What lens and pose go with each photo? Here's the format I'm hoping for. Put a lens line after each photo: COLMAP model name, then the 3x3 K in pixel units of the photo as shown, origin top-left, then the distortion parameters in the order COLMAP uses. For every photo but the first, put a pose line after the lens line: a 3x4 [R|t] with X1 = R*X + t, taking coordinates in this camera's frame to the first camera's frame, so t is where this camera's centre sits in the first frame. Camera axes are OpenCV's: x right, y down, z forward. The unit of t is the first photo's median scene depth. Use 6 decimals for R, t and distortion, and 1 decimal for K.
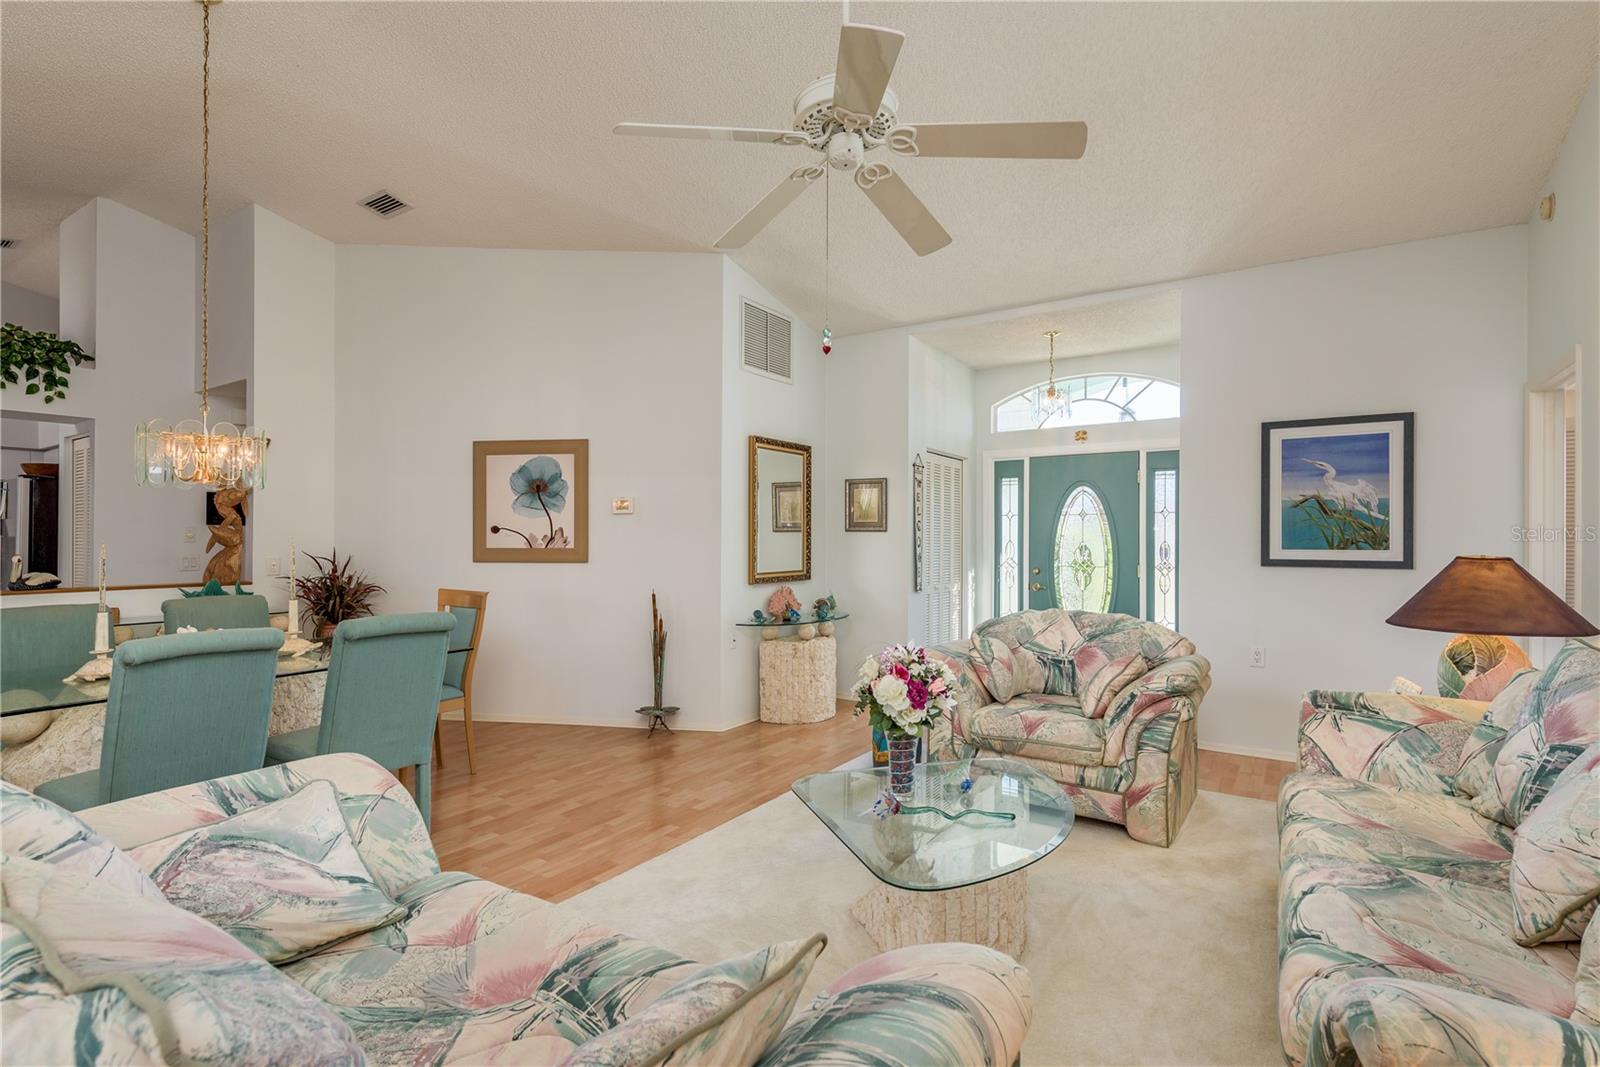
lens RADIAL K [[764.5, 0, 805.0], [0, 764.5, 536.5], [0, 0, 1]] dist [0.005215, -0.001592]
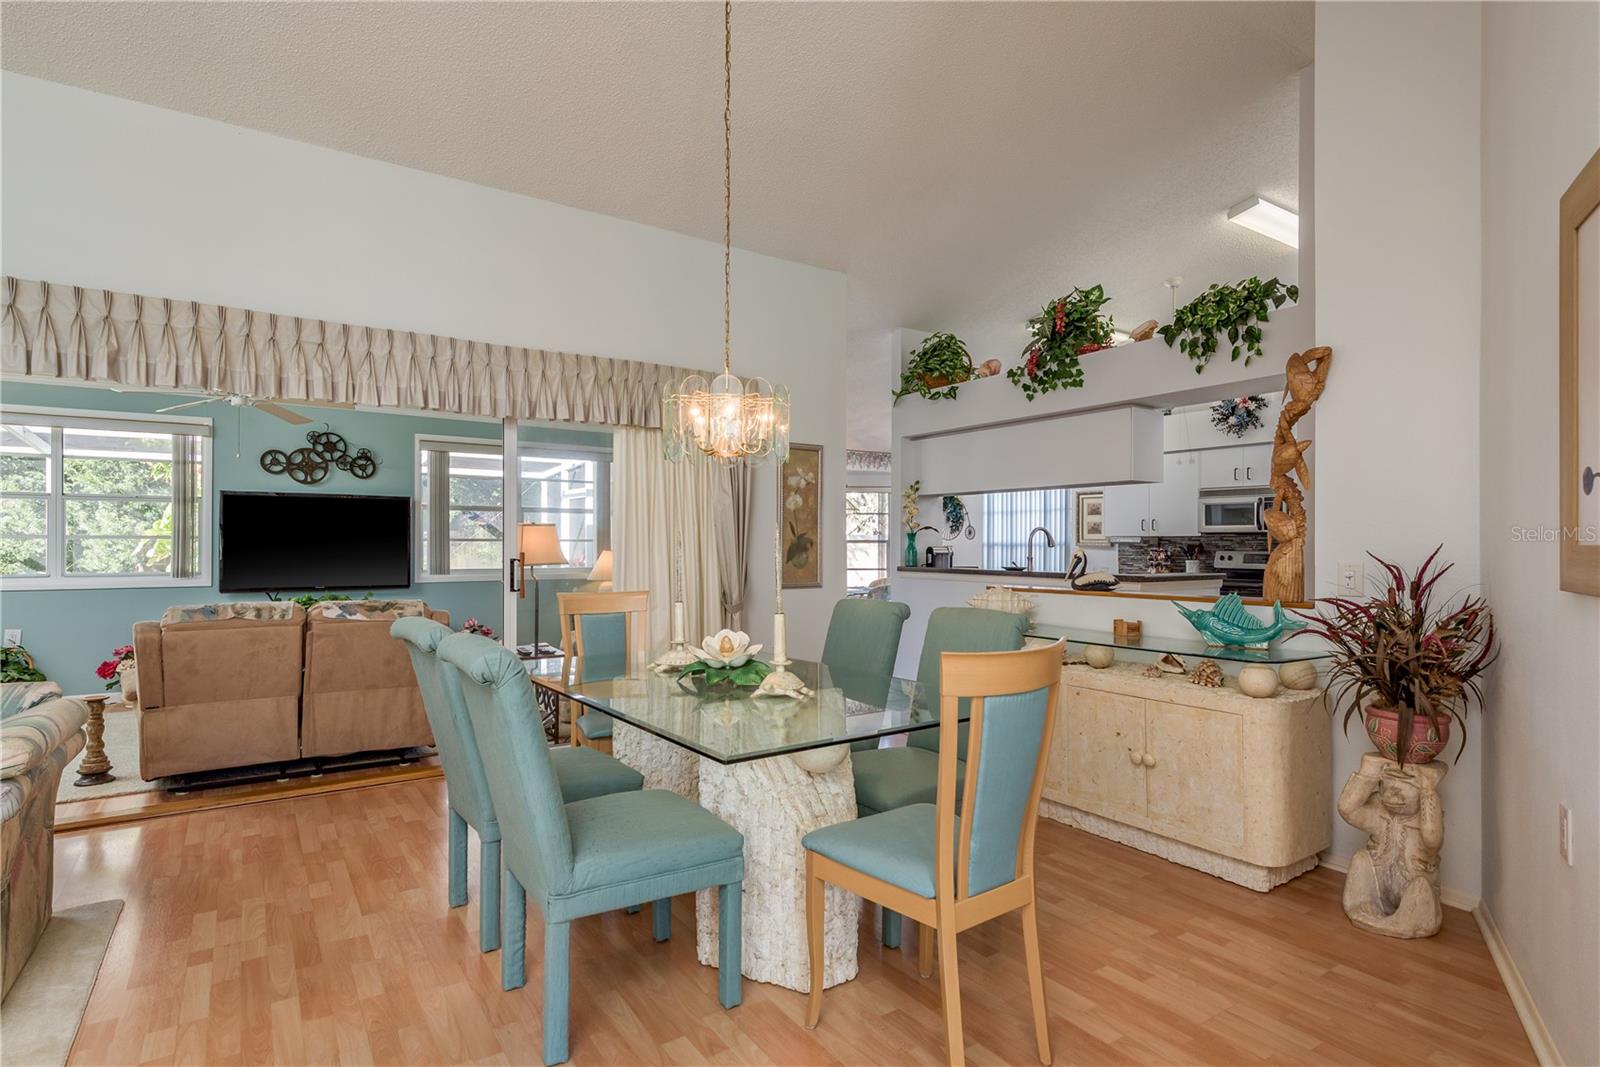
lens RADIAL K [[817.4, 0, 804.7], [0, 817.4, 535.2], [0, 0, 1]] dist [0.004900, -0.003799]
pose [[-0.347870, -0.014431, -0.937432, -0.025108], [-0.000515, 0.999884, -0.015201, 0.015813], [0.937543, -0.004806, -0.347837, 0.844915]]
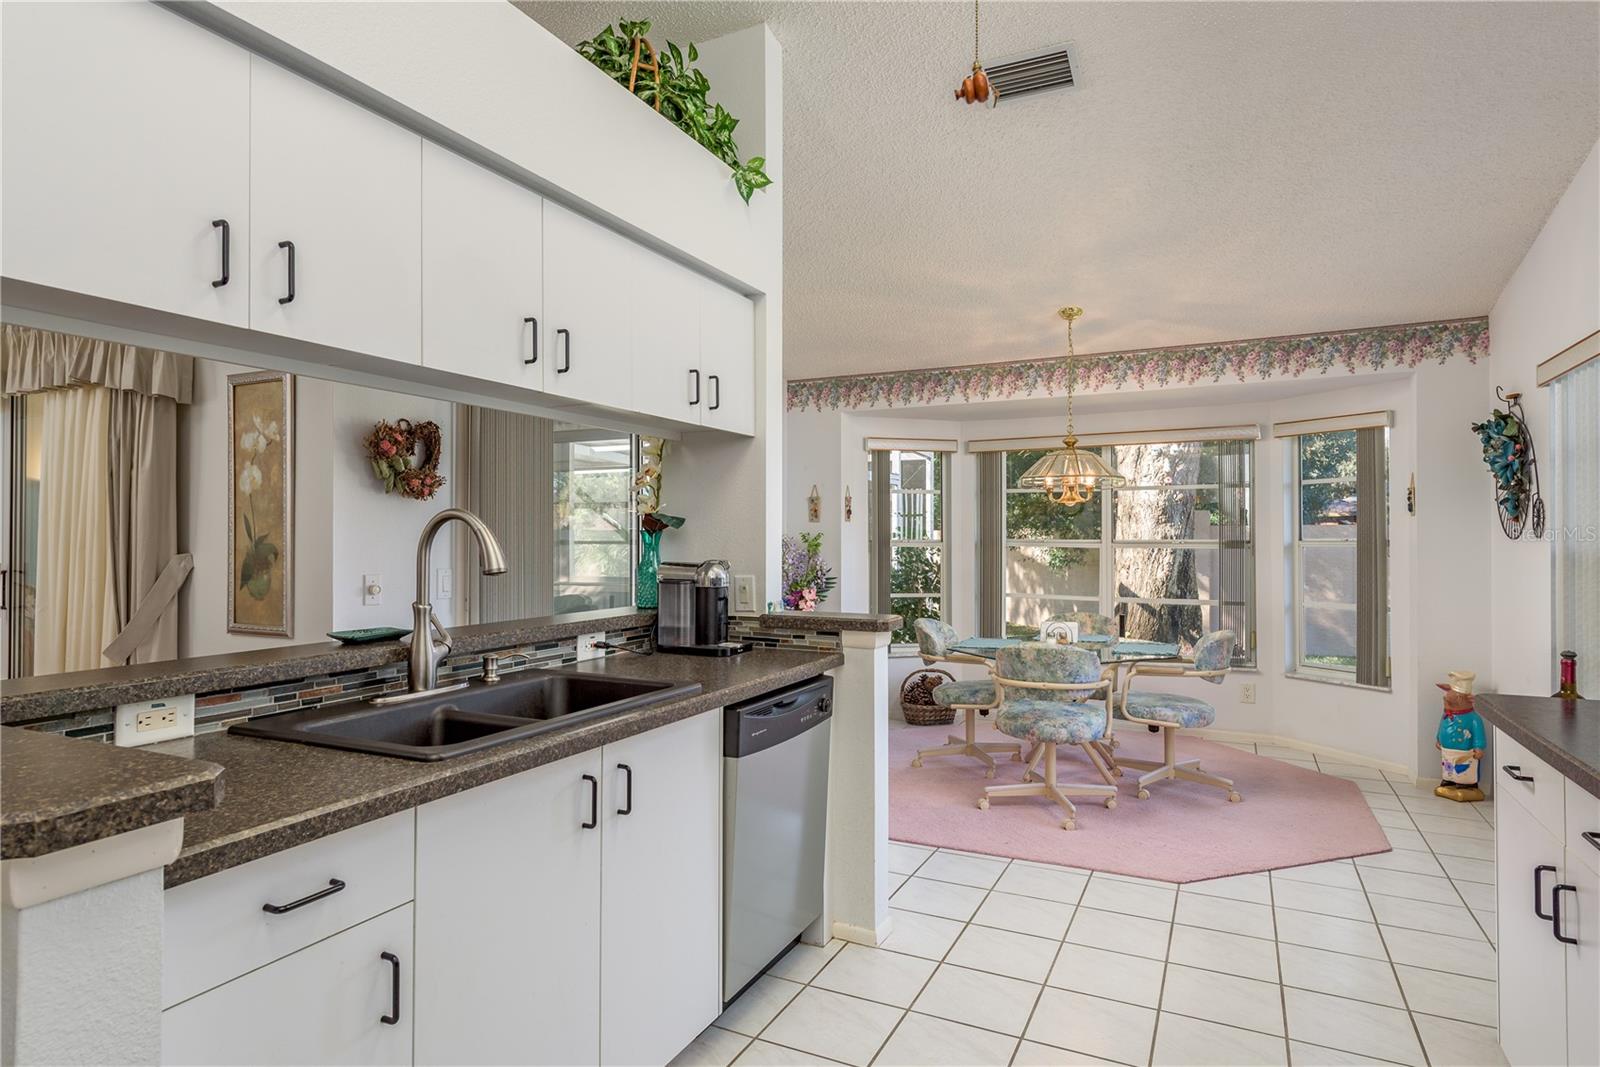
lens RADIAL K [[893.1, 0, 799.3], [0, 893.1, 530.7], [0, 0, 1]] dist [0.037350, -0.001289]
pose [[-0.987862, -0.004656, -0.155263, -1.245683], [-0.002454, 0.999894, -0.014371, 0.002596], [0.155314, -0.013816, -0.987769, 1.150296]]
